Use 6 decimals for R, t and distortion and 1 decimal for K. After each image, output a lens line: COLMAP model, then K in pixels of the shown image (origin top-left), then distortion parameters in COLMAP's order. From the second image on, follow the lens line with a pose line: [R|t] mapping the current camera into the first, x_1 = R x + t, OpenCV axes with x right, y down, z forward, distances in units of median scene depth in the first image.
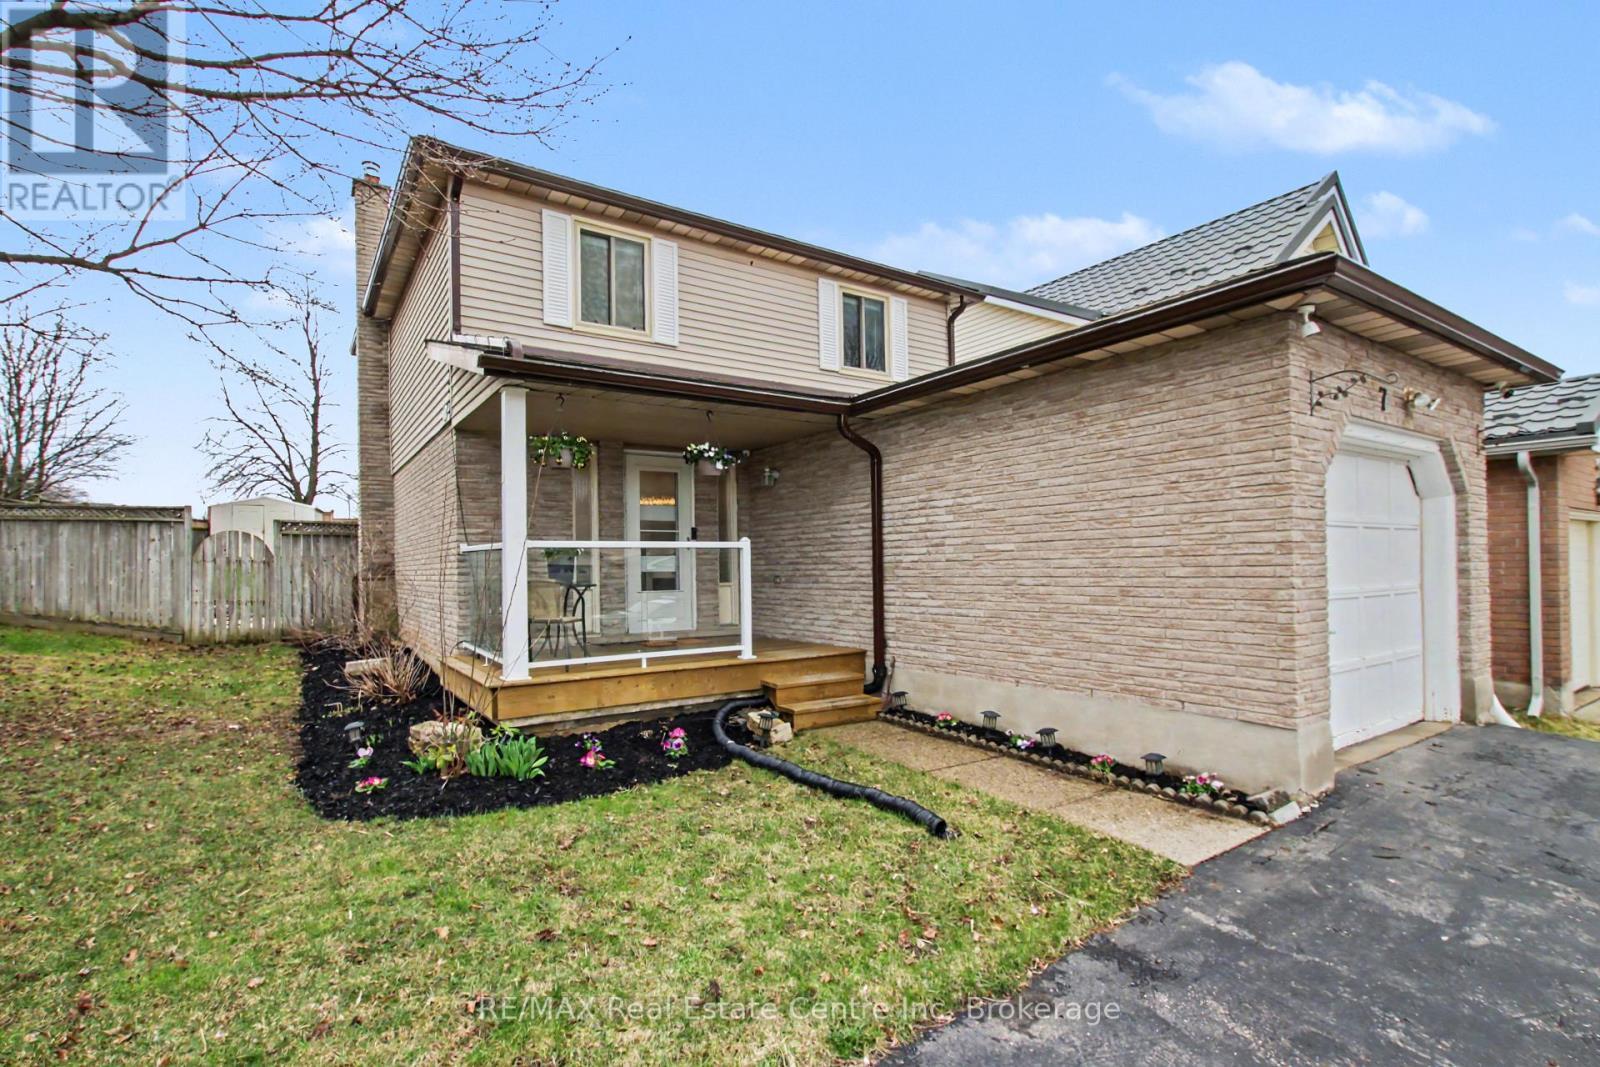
lens RADIAL K [[750.4, 0, 797.8], [0, 750.4, 546.5], [0, 0, 1]] dist [0.000096, 0.000341]
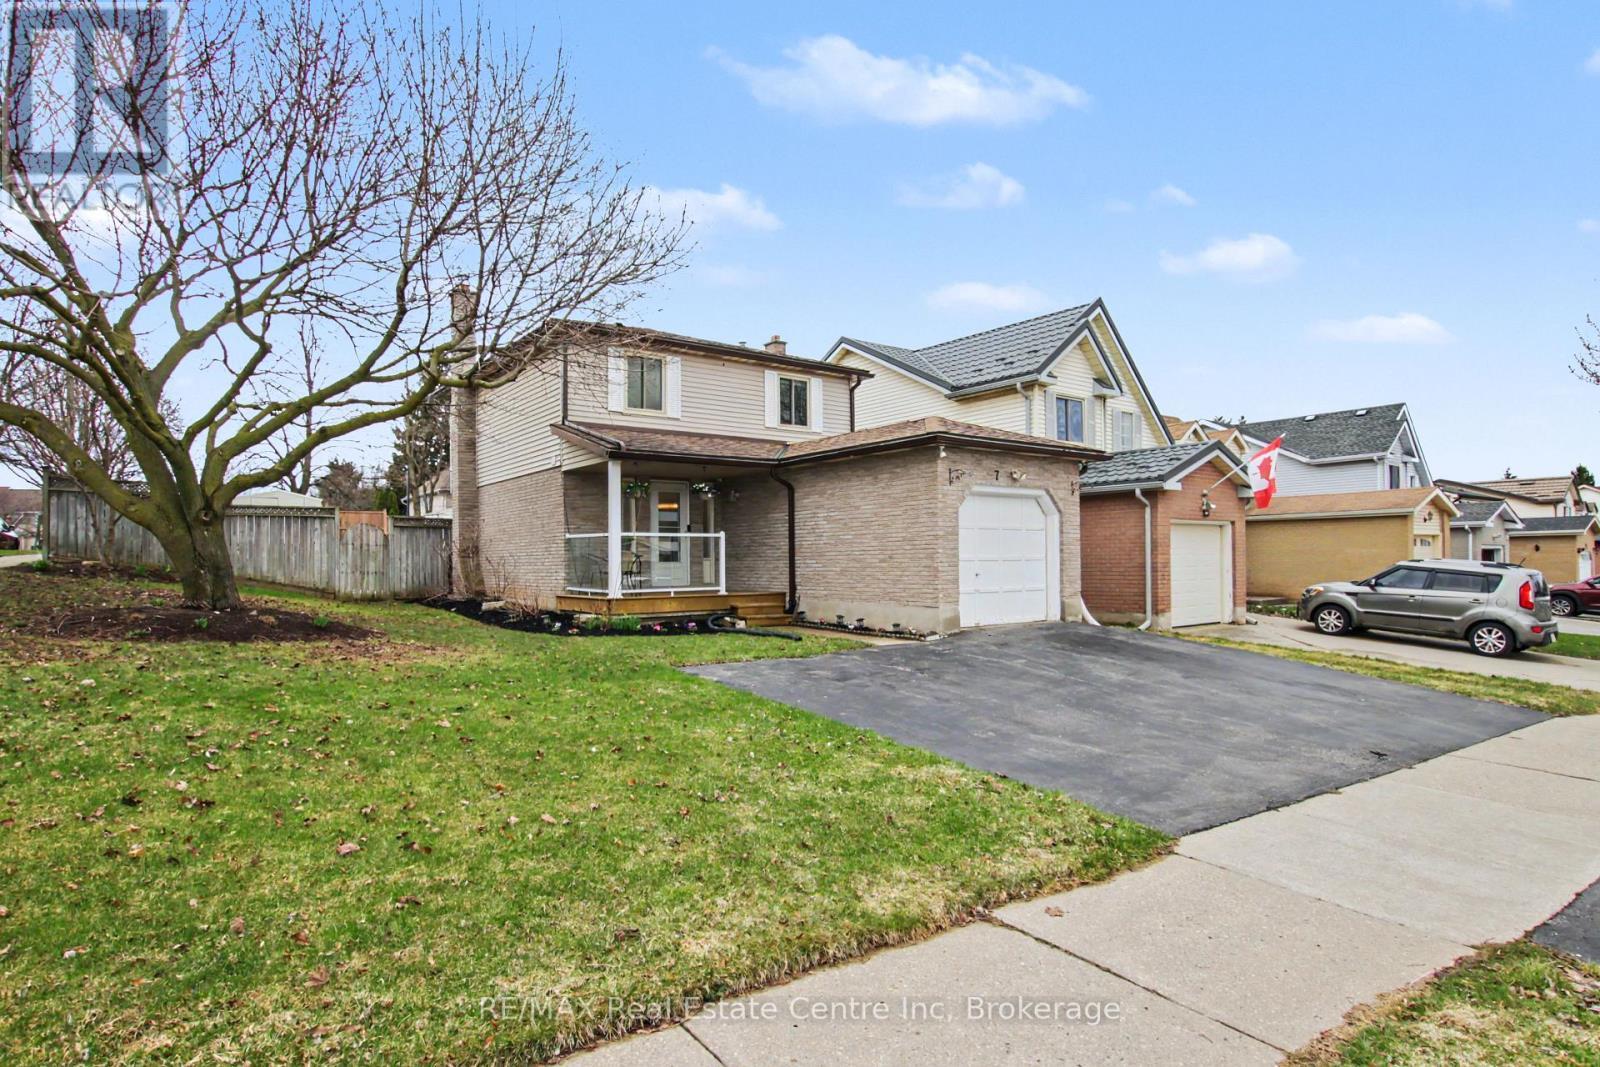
lens RADIAL K [[750.4, 0, 797.8], [0, 750.4, 546.5], [0, 0, 1]] dist [0.000096, 0.000341]
pose [[0.998449, 0.006079, 0.055345, 0.015568], [-0.006684, 0.999920, 0.010751, 0.003990], [-0.055275, -0.011104, 0.998409, -0.815454]]
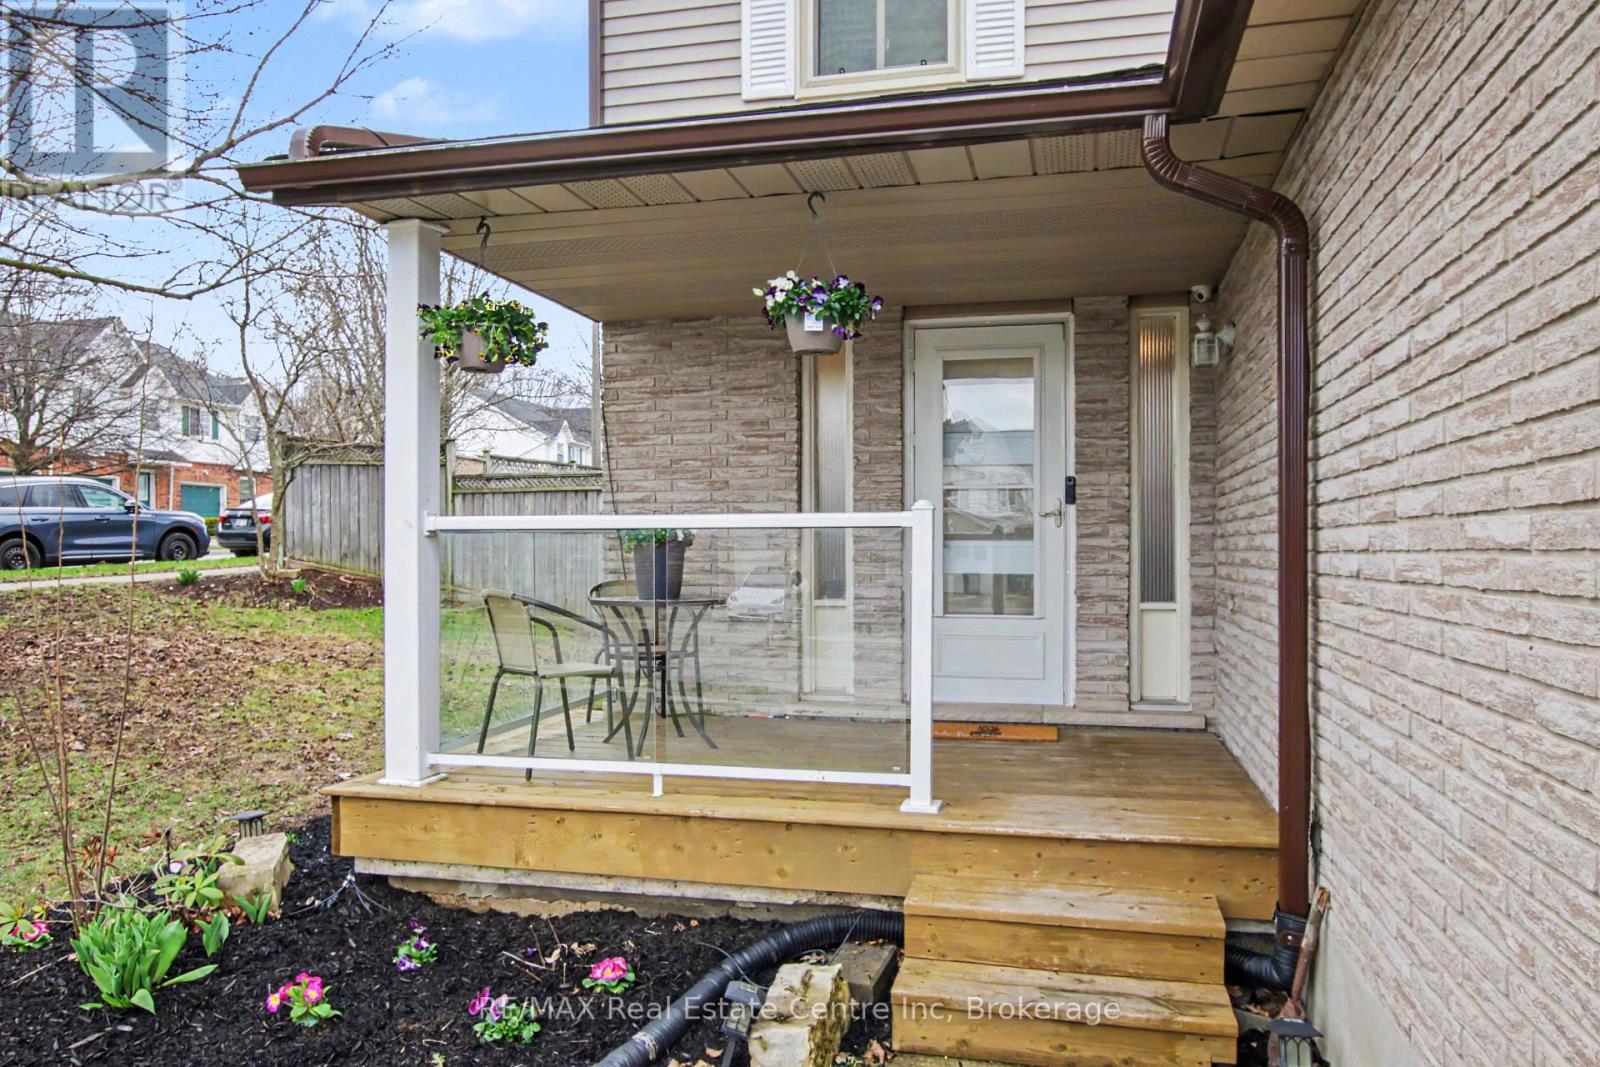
lens RADIAL K [[1138.9, 0, 800.0], [0, 1138.9, 533.5], [0, 0, 1]] dist [-0.004033, -0.000769]
pose [[0.666835, 0.004642, -0.745191, 0.288388], [0.010492, 0.999823, 0.015617, -0.004448], [0.745131, -0.018232, 0.666668, 0.488865]]
